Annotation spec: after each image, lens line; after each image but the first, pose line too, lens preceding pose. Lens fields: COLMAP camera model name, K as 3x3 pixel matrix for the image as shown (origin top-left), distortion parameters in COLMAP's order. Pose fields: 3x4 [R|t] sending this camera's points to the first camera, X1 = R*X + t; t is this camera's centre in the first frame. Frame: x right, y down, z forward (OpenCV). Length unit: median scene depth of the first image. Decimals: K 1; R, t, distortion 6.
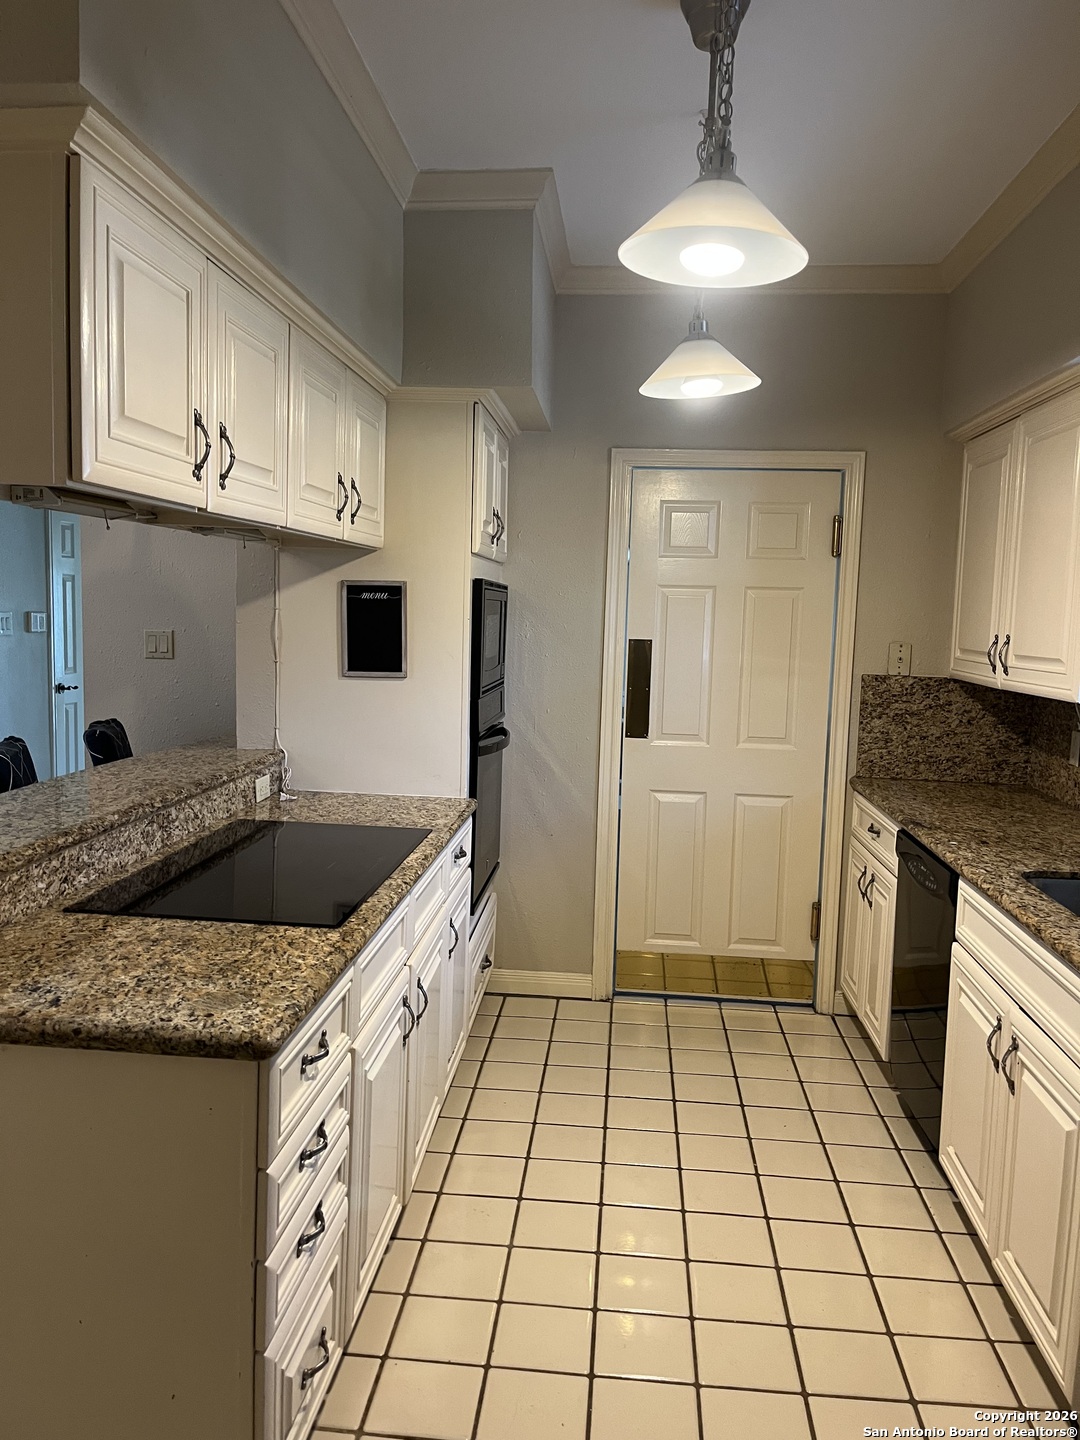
lens RADIAL K [[1098.0, 0, 536.1], [0, 1098.0, 723.2], [0, 0, 1]] dist [0.071763, -0.092025]
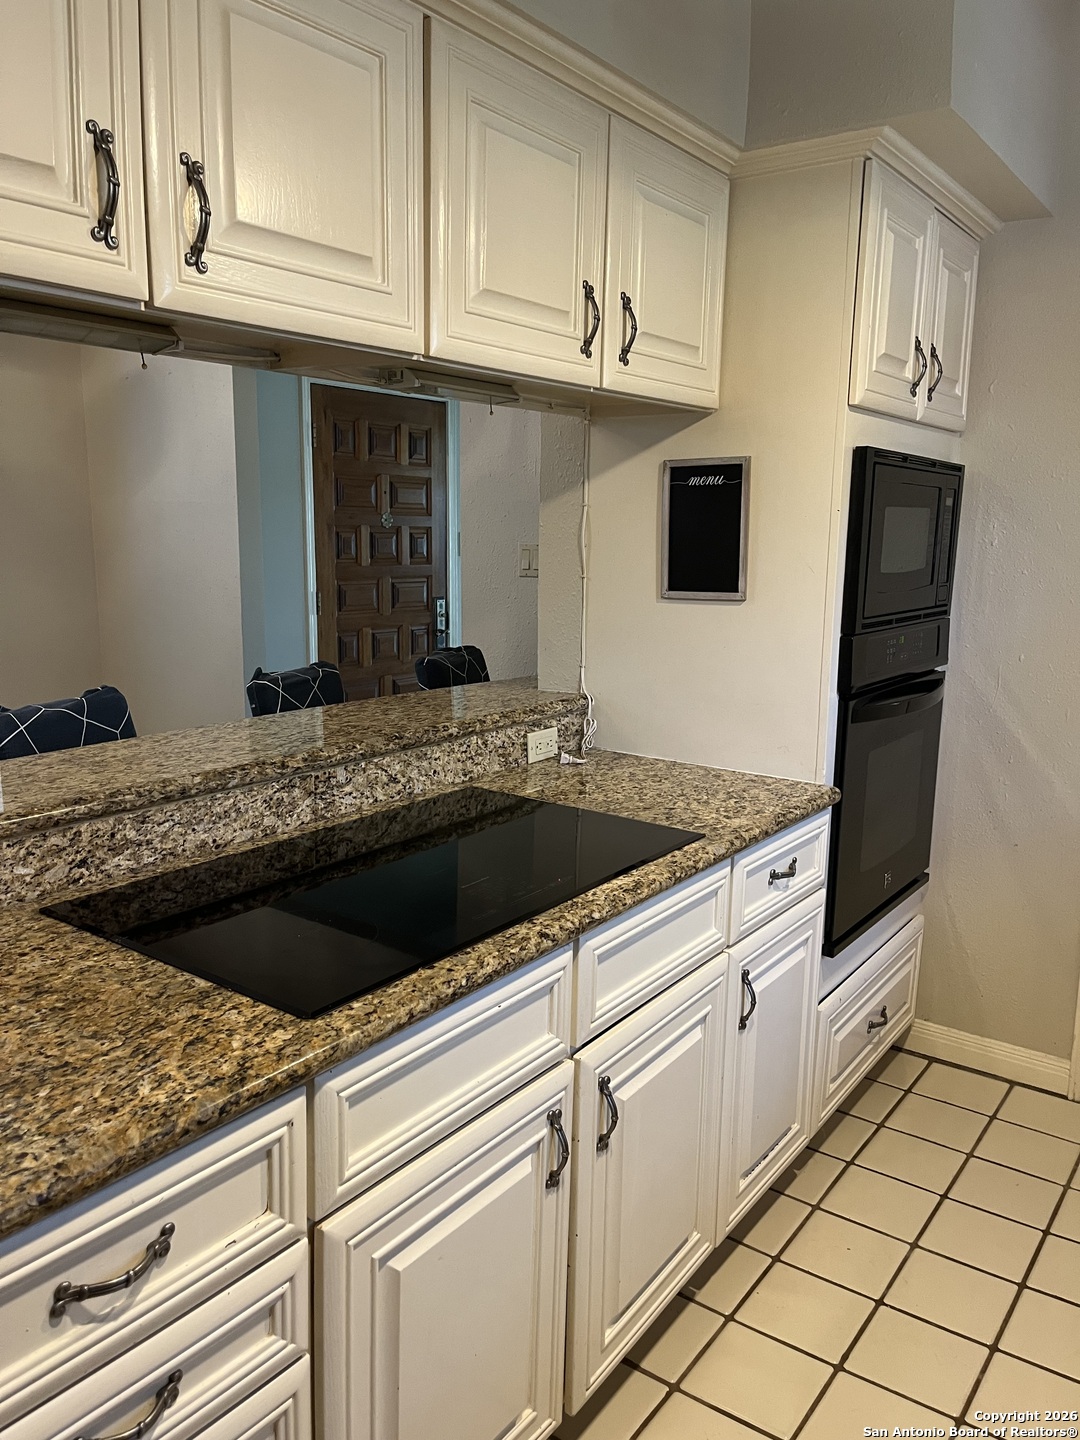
lens RADIAL K [[1098.0, 0, 539.1], [0, 1098.0, 723.1], [0, 0, 1]] dist [0.071763, -0.092025]
pose [[0.858366, 0.074001, -0.507672, 0.153123], [-0.042263, 0.996379, 0.073779, -0.013156], [0.511294, -0.041873, 0.858385, 0.418206]]
